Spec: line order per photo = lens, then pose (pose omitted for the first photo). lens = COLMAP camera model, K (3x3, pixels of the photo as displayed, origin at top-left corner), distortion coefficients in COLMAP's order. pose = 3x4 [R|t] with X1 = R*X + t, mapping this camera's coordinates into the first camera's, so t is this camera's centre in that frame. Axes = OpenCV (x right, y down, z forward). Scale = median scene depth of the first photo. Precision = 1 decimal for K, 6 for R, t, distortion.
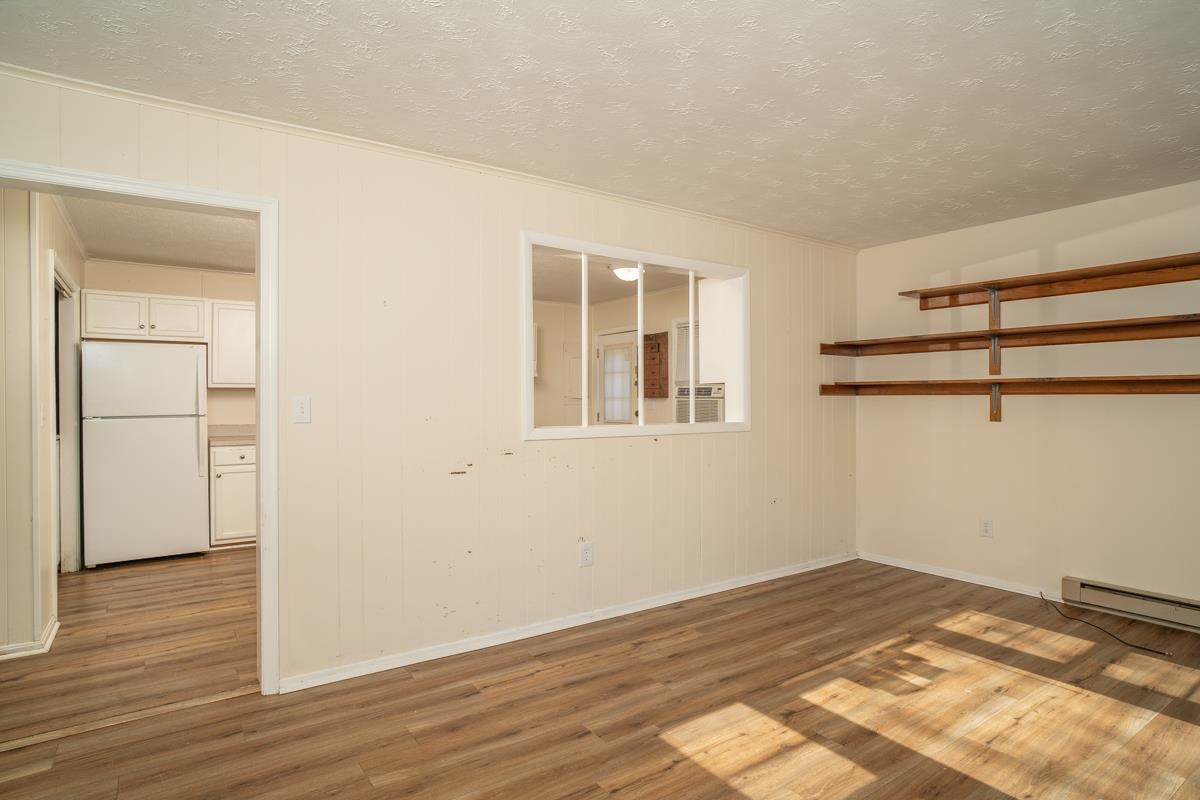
lens RADIAL K [[629.2, 0, 634.7], [0, 629.2, 402.0], [0, 0, 1]] dist [-0.035484, 0.017888]
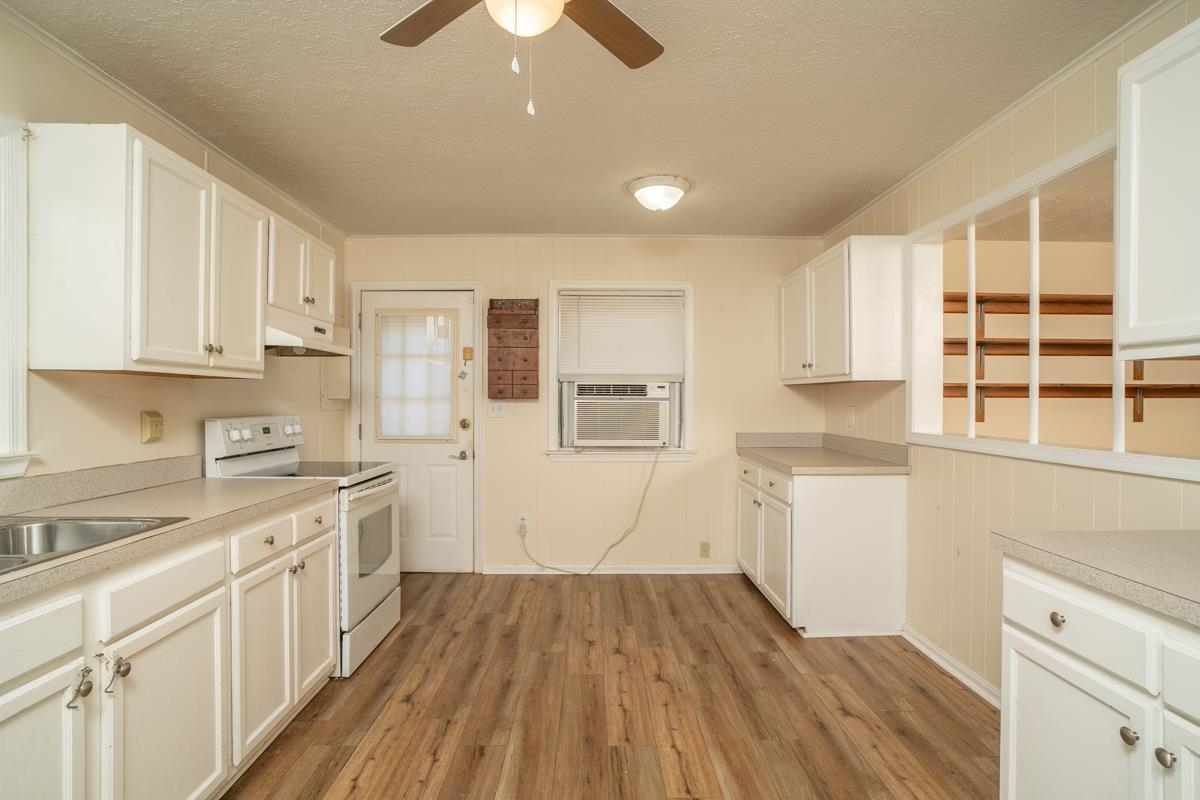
lens RADIAL K [[629.2, 0, 601.5], [0, 629.2, 396.5], [0, 0, 1]] dist [-0.035484, 0.017888]
pose [[0.599153, 0.006037, 0.800611, -0.650532], [0.002033, 0.999957, -0.009062, -0.004459], [-0.800632, 0.007057, 0.599115, 0.815092]]
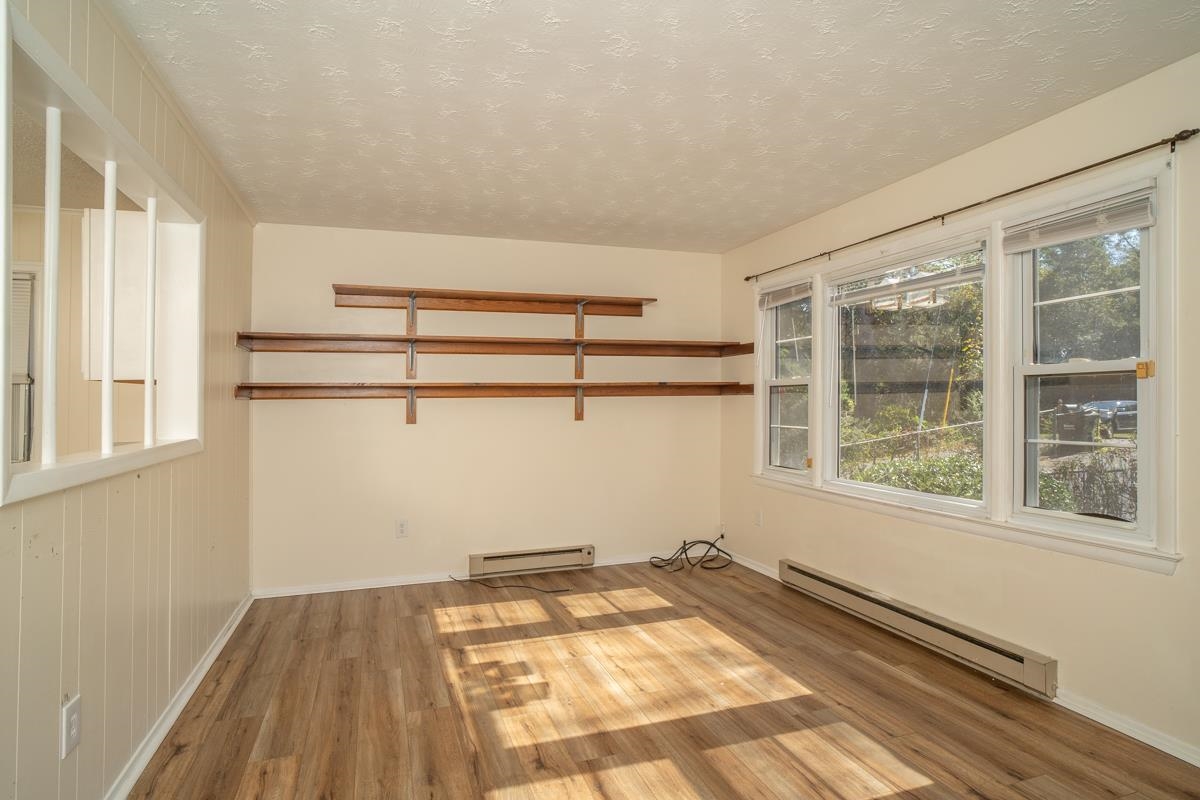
lens RADIAL K [[629.2, 0, 607.7], [0, 629.2, 396.8], [0, 0, 1]] dist [-0.035484, 0.017888]
pose [[0.339677, 0.001873, 0.940540, -0.358687], [0.014083, 0.999876, -0.007078, -0.001779], [-0.940437, 0.015650, 0.339608, 0.412871]]
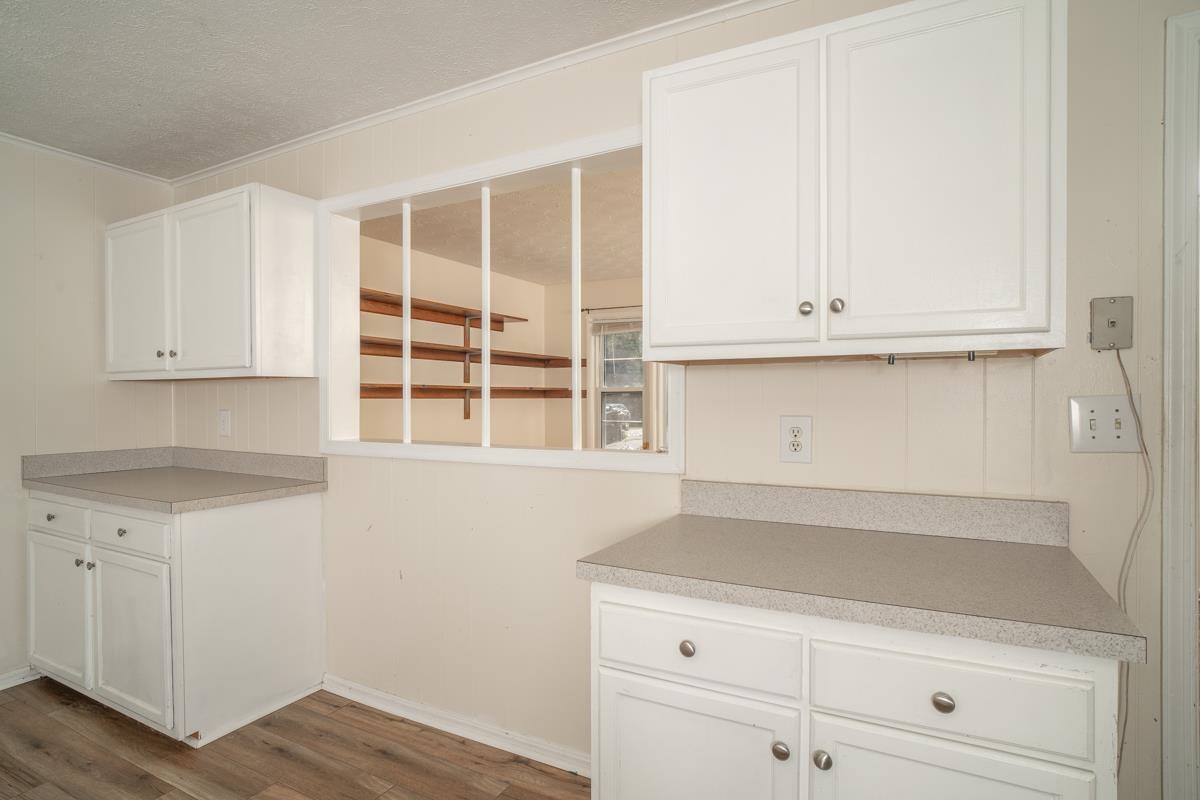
lens RADIAL K [[629.2, 0, 608.3], [0, 629.2, 400.3], [0, 0, 1]] dist [-0.035484, 0.017888]
pose [[-0.395216, 0.002332, 0.918585, -0.546631], [0.010892, 0.999938, 0.002148, -0.005534], [-0.918524, 0.010854, -0.395217, 0.919298]]
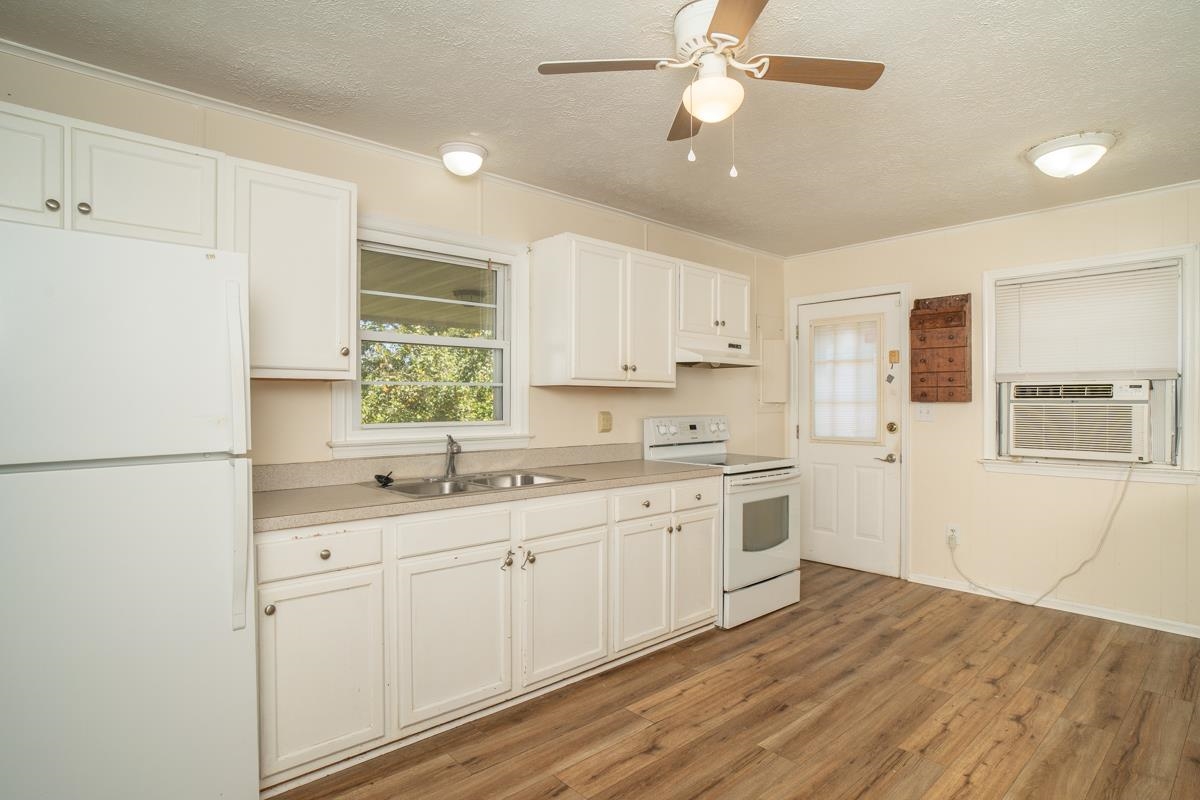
lens RADIAL K [[629.2, 0, 596.7], [0, 629.2, 391.3], [0, 0, 1]] dist [-0.035484, 0.017888]
pose [[0.995329, 0.002684, 0.096502, -0.546127], [-0.000335, 0.999703, -0.024349, -0.003176], [-0.096539, 0.024203, 0.995035, 0.649272]]
